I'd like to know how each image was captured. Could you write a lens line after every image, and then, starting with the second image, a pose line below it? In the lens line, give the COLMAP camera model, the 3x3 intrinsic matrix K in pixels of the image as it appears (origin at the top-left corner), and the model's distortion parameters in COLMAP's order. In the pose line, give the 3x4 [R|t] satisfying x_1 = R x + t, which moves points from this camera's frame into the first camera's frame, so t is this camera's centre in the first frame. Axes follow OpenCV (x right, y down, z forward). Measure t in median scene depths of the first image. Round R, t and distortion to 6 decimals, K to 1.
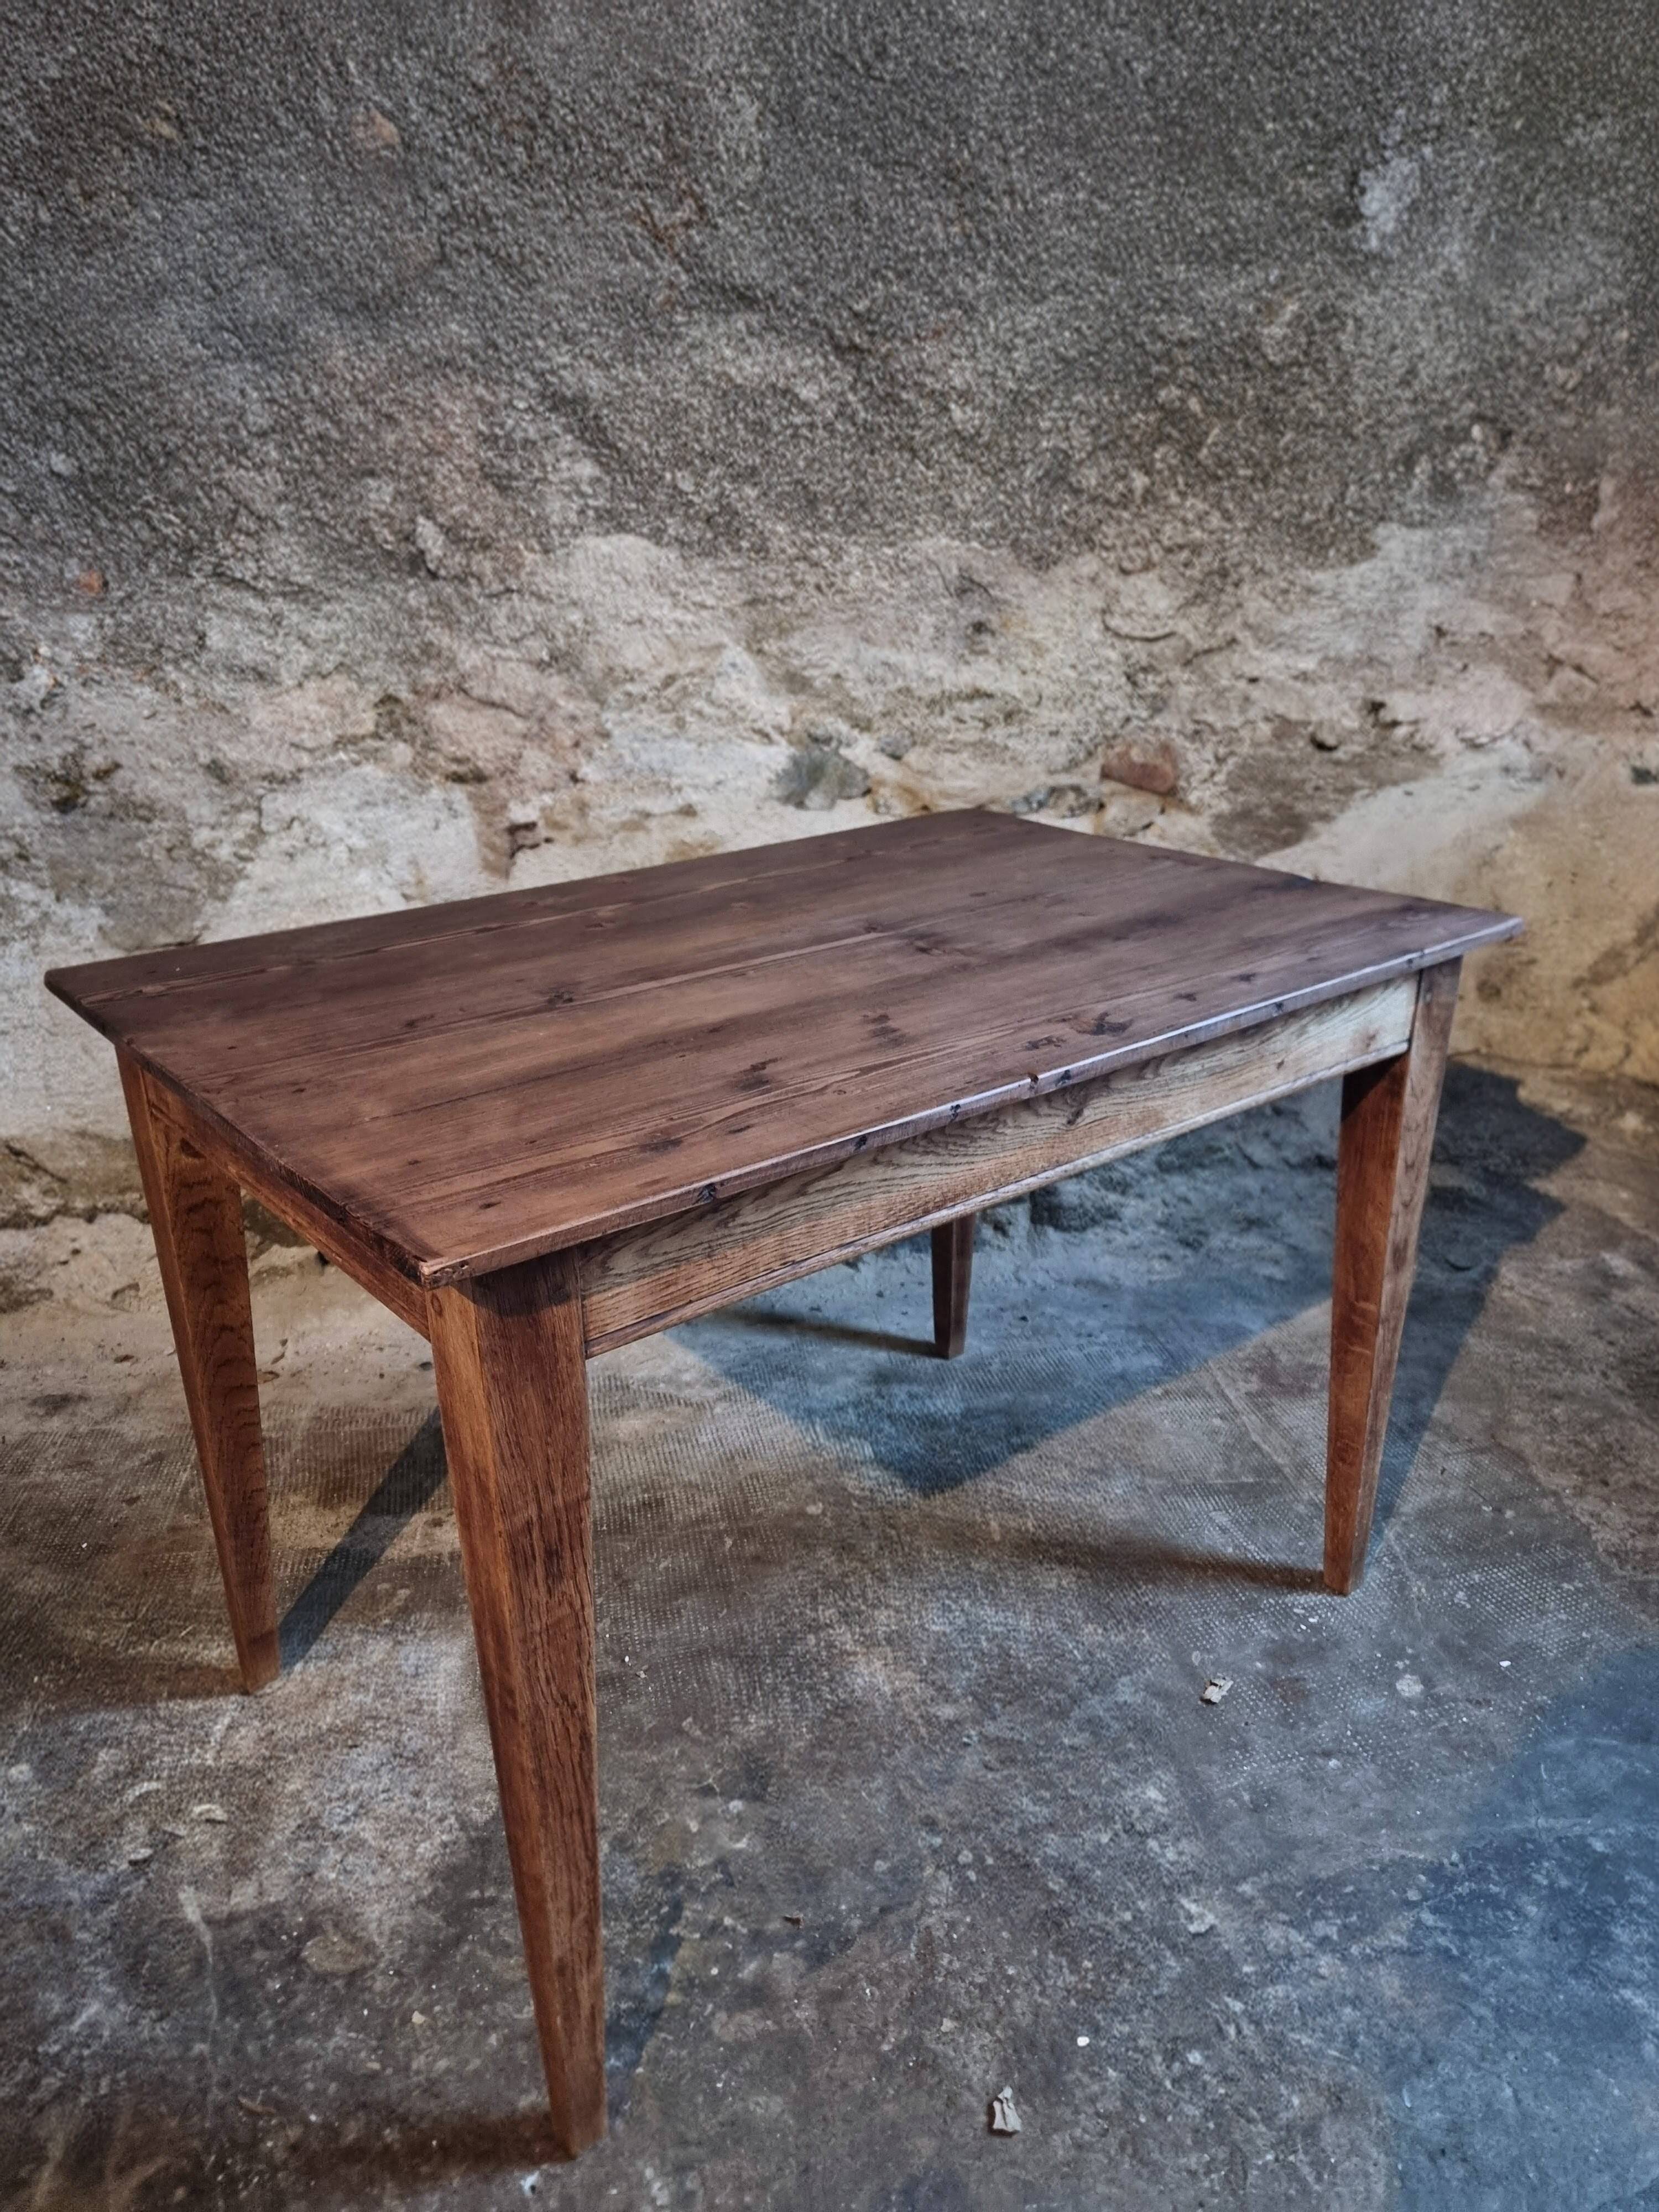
lens RADIAL K [[1526.5, 0, 816.1], [0, 1526.5, 1128.5], [0, 0, 1]] dist [0.055569, -0.051649]
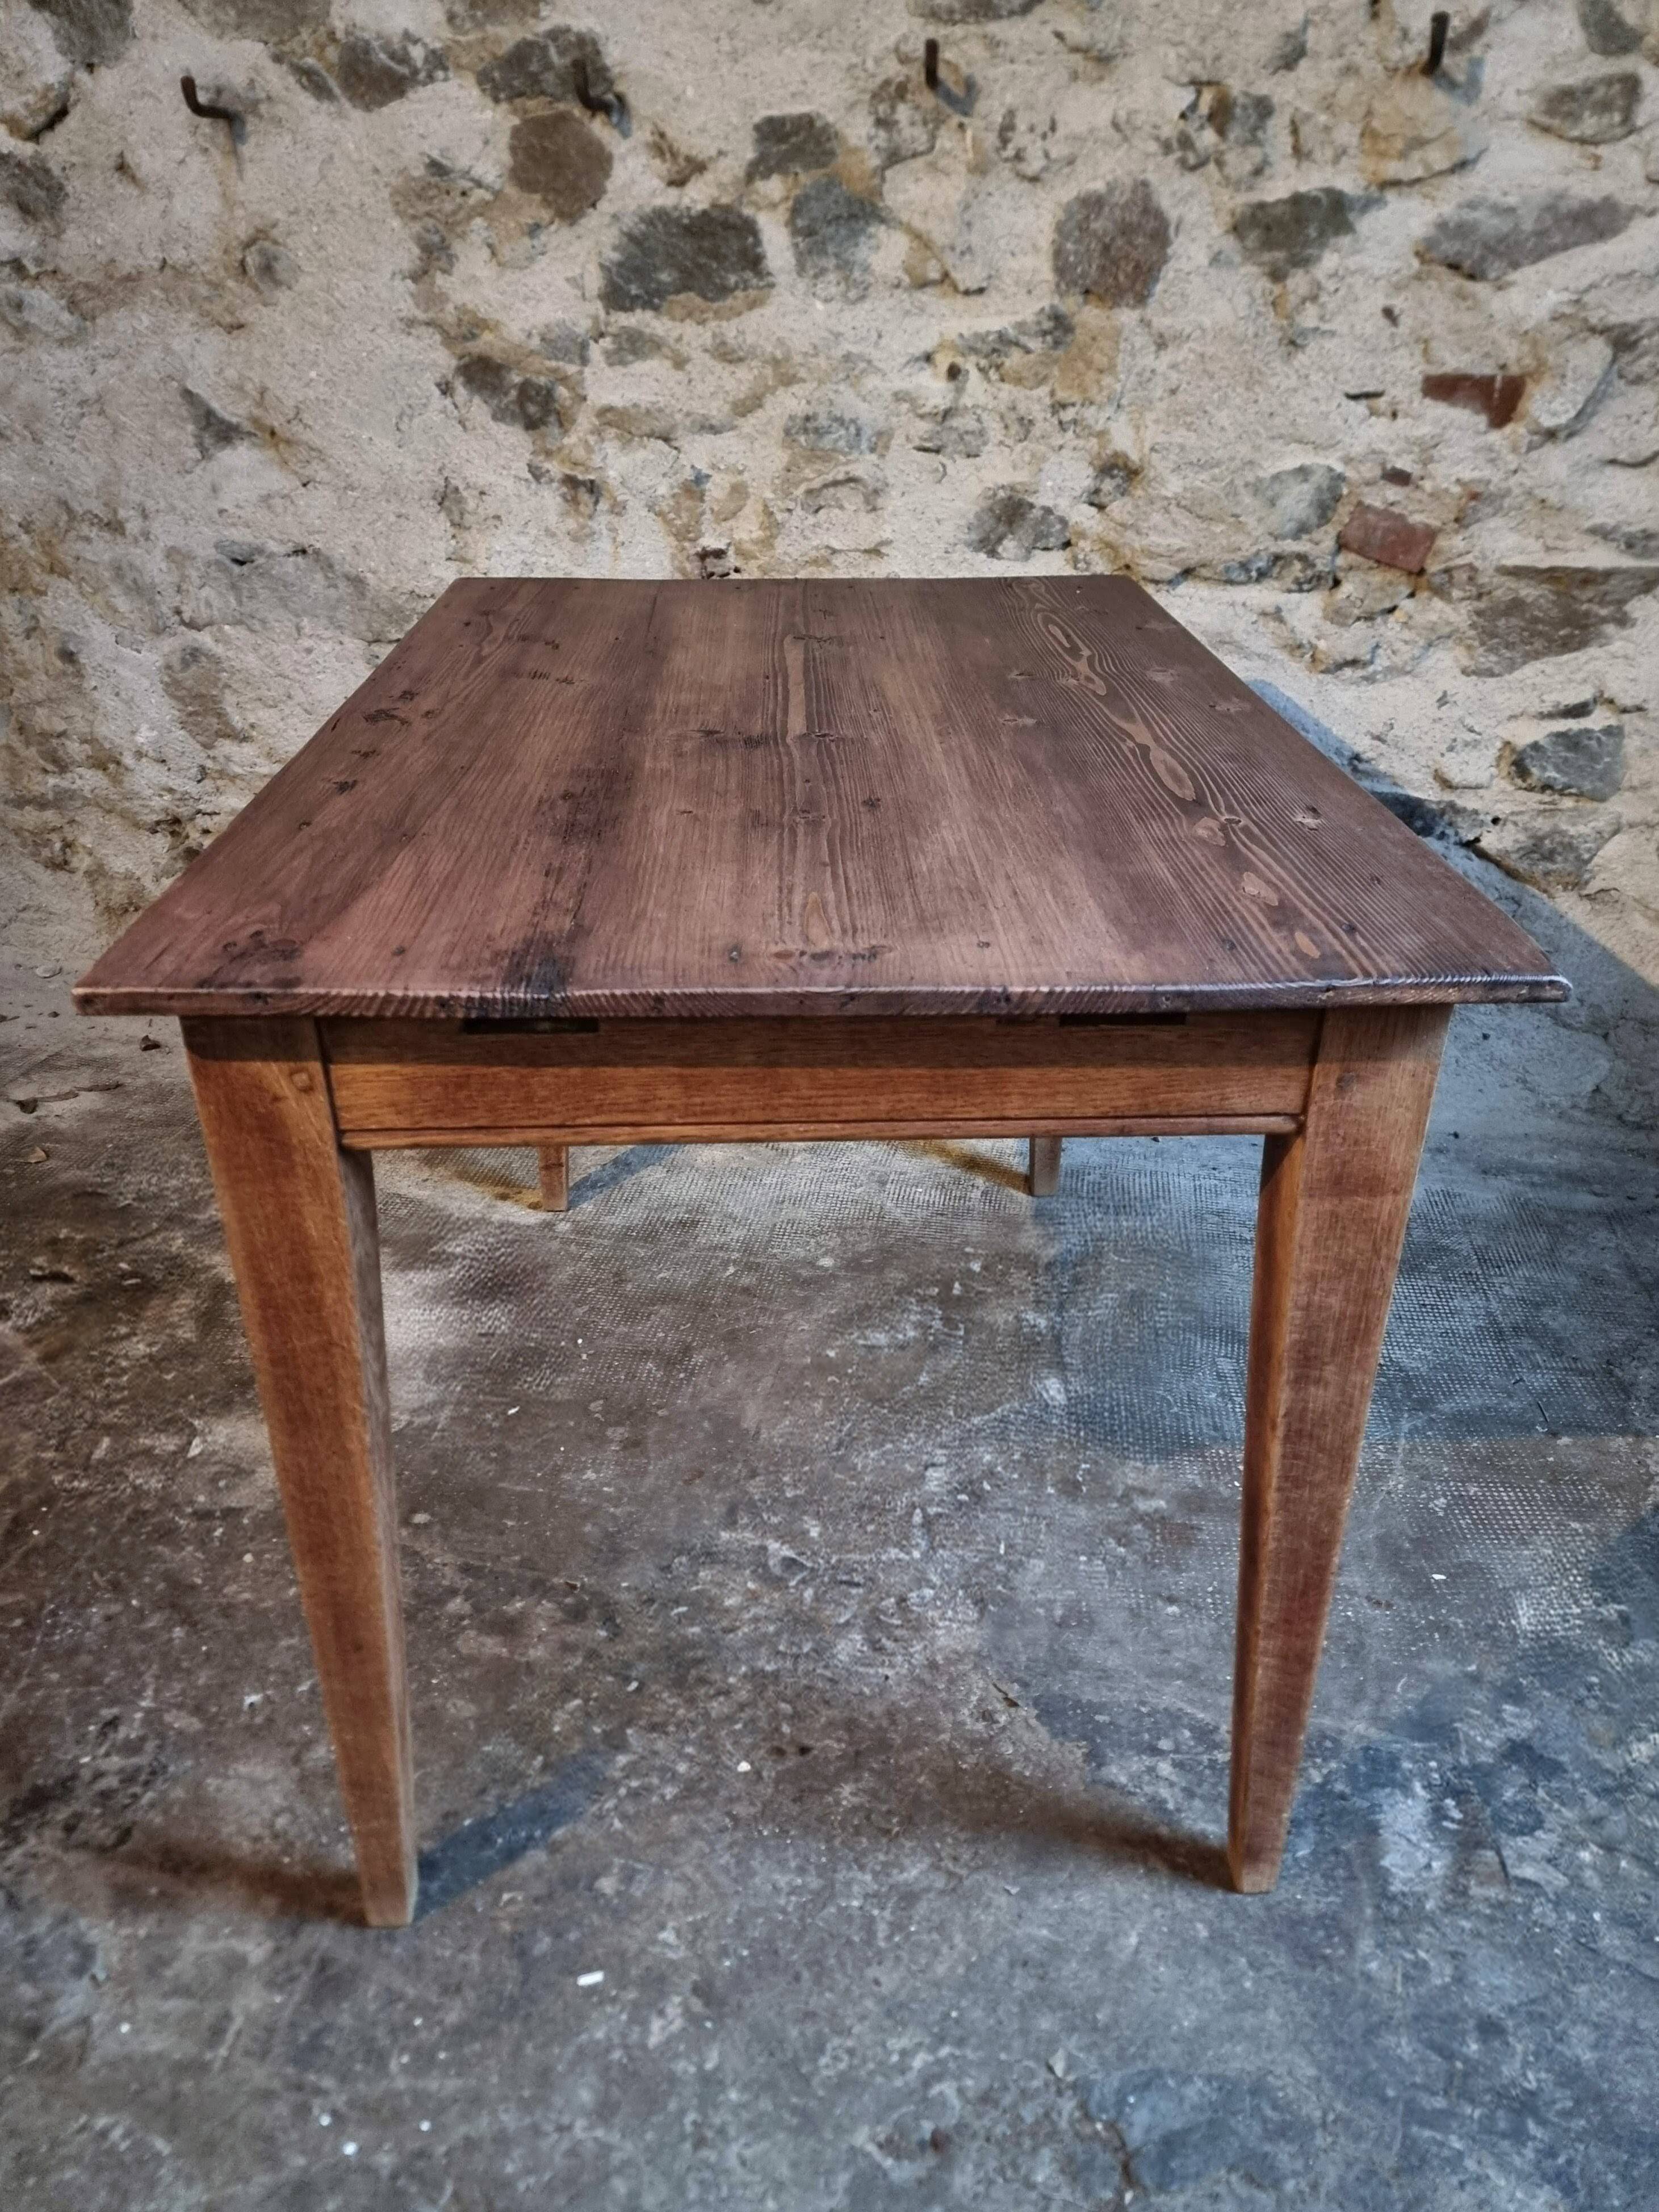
lens RADIAL K [[1563.3, 0, 832.8], [0, 1563.3, 1108.5], [0, 0, 1]] dist [0.048975, -0.035388]
pose [[0.928735, 0.188679, -0.319143, 0.354589], [-0.154683, 0.979513, 0.128951, 0.017883], [0.336935, -0.070395, 0.938893, 0.045174]]
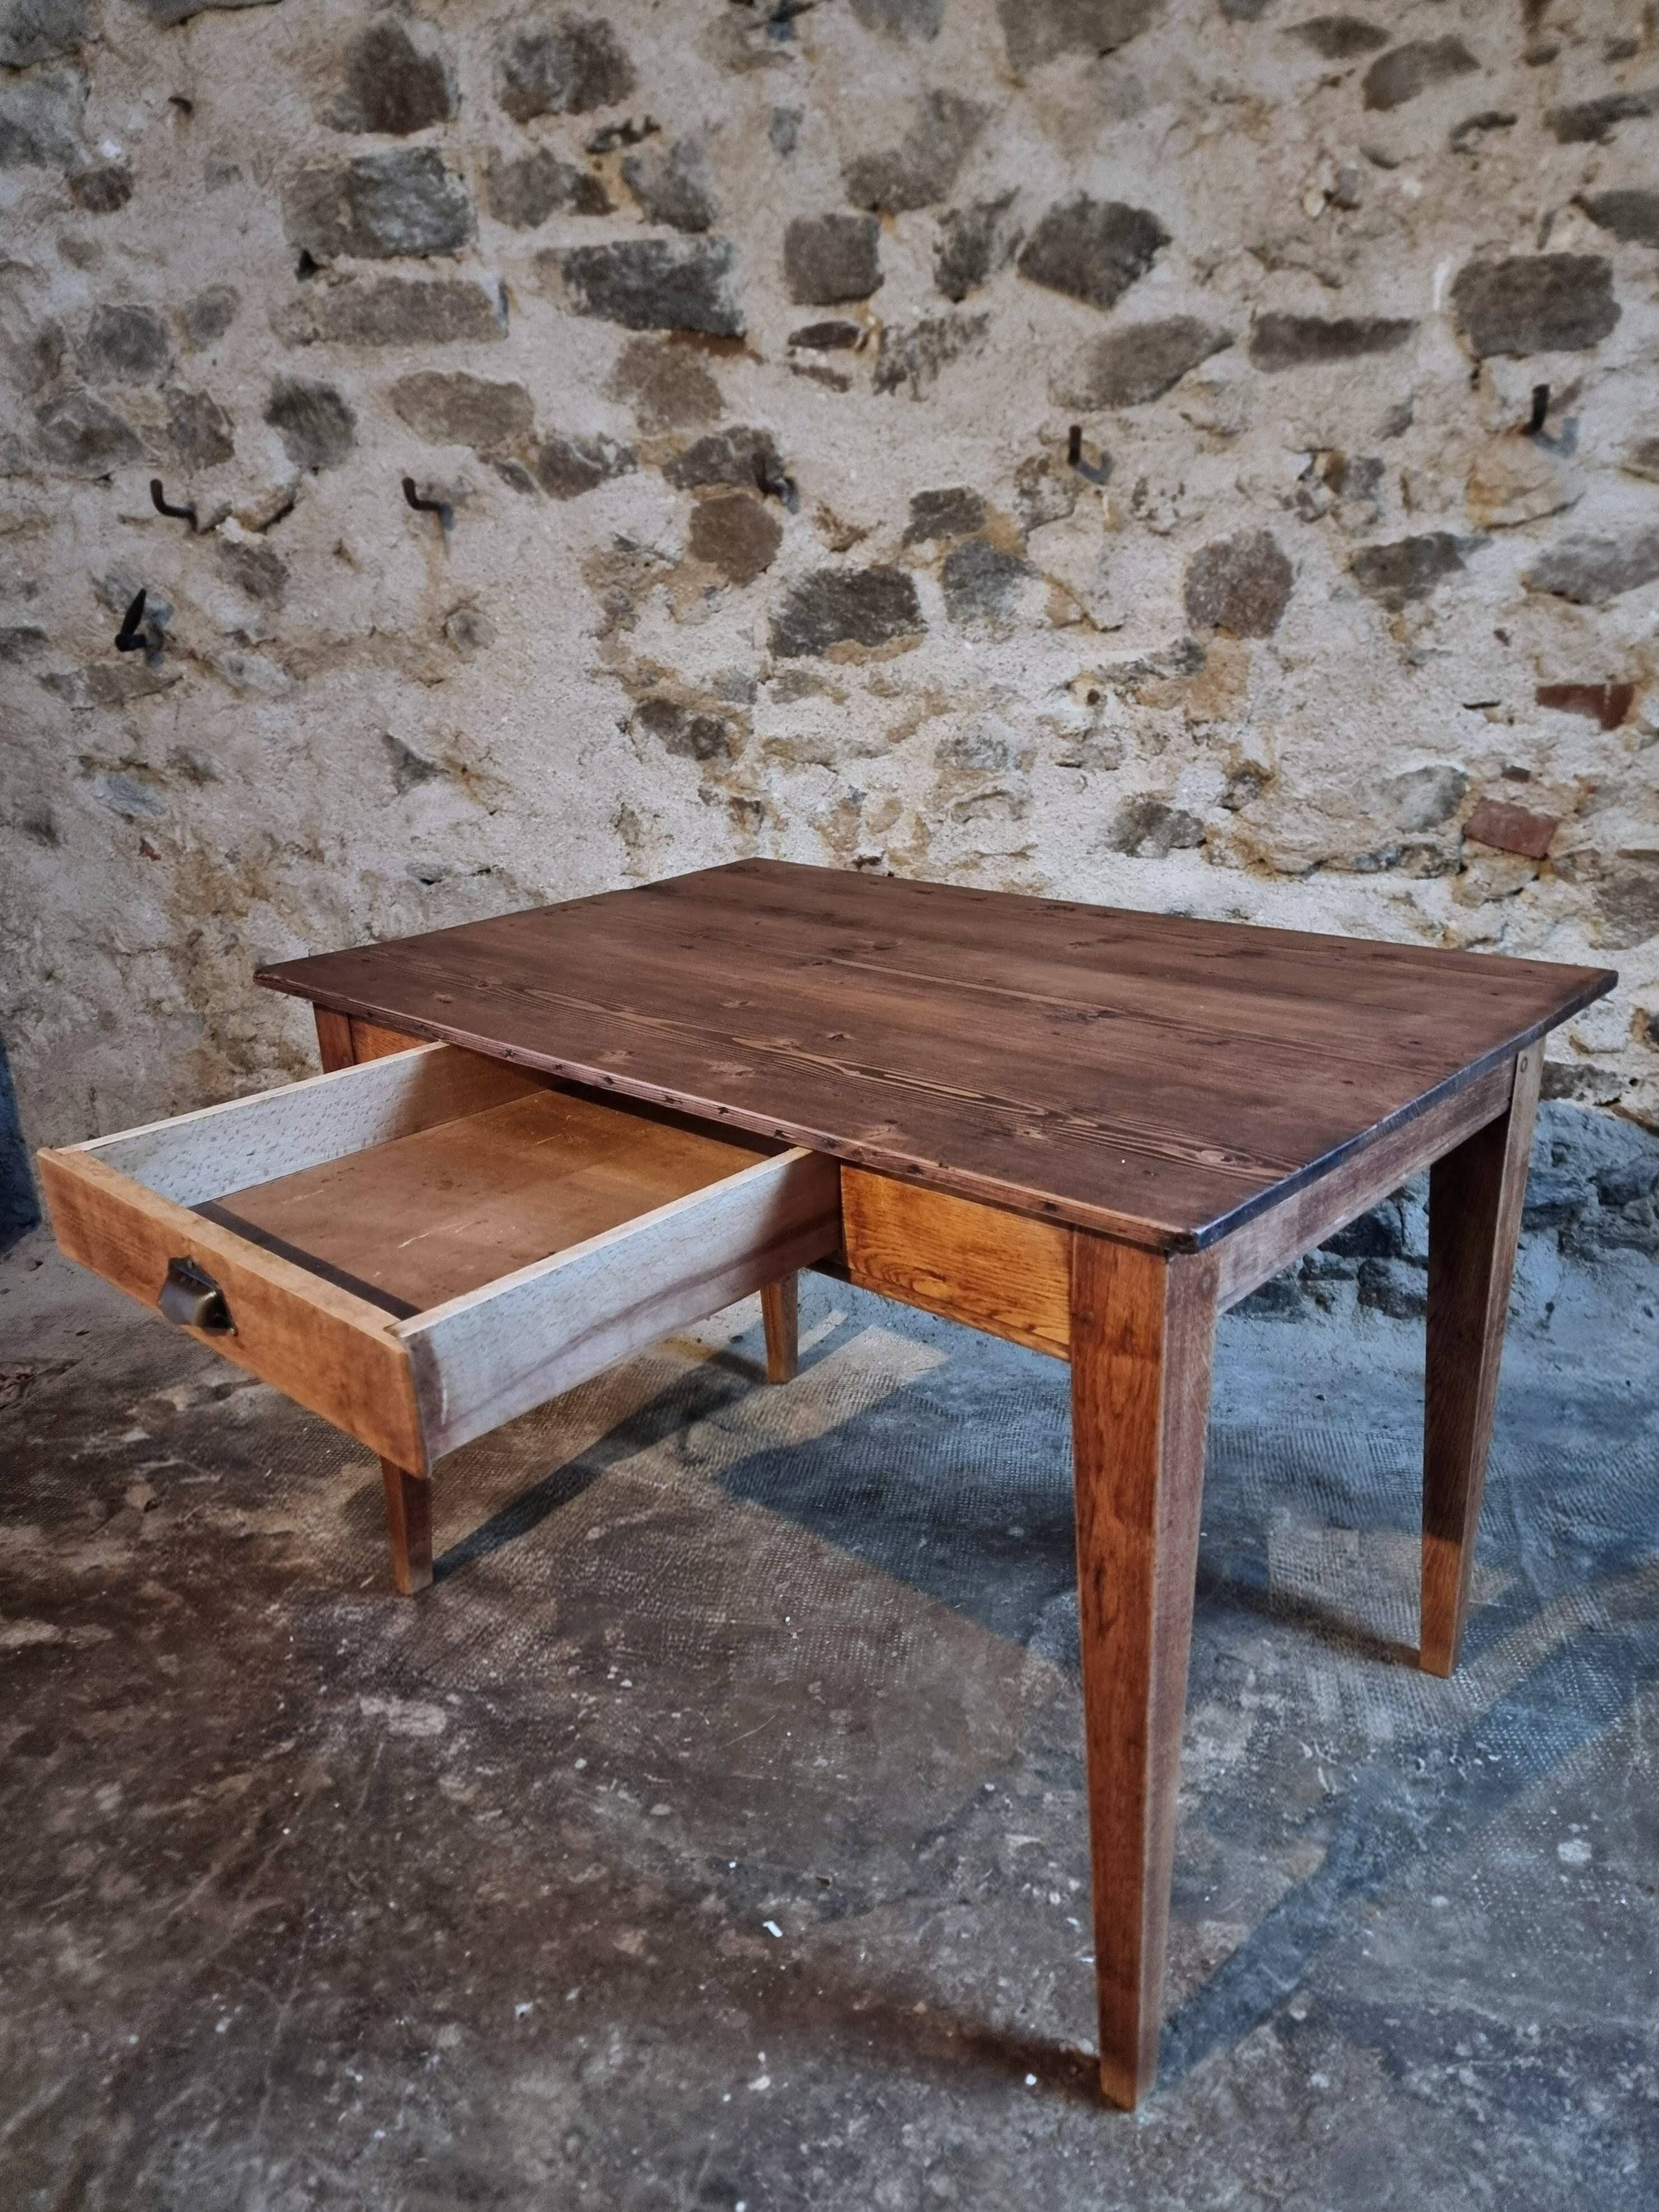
lens RADIAL K [[1534.8, 0, 827.0], [0, 1534.8, 1131.0], [0, 0, 1]] dist [0.068176, -0.063082]
pose [[0.923405, 0.114261, -0.366426, 0.260164], [-0.125099, 0.992127, -0.005883, 0.005248], [0.362869, 0.051272, 0.930428, -0.024434]]
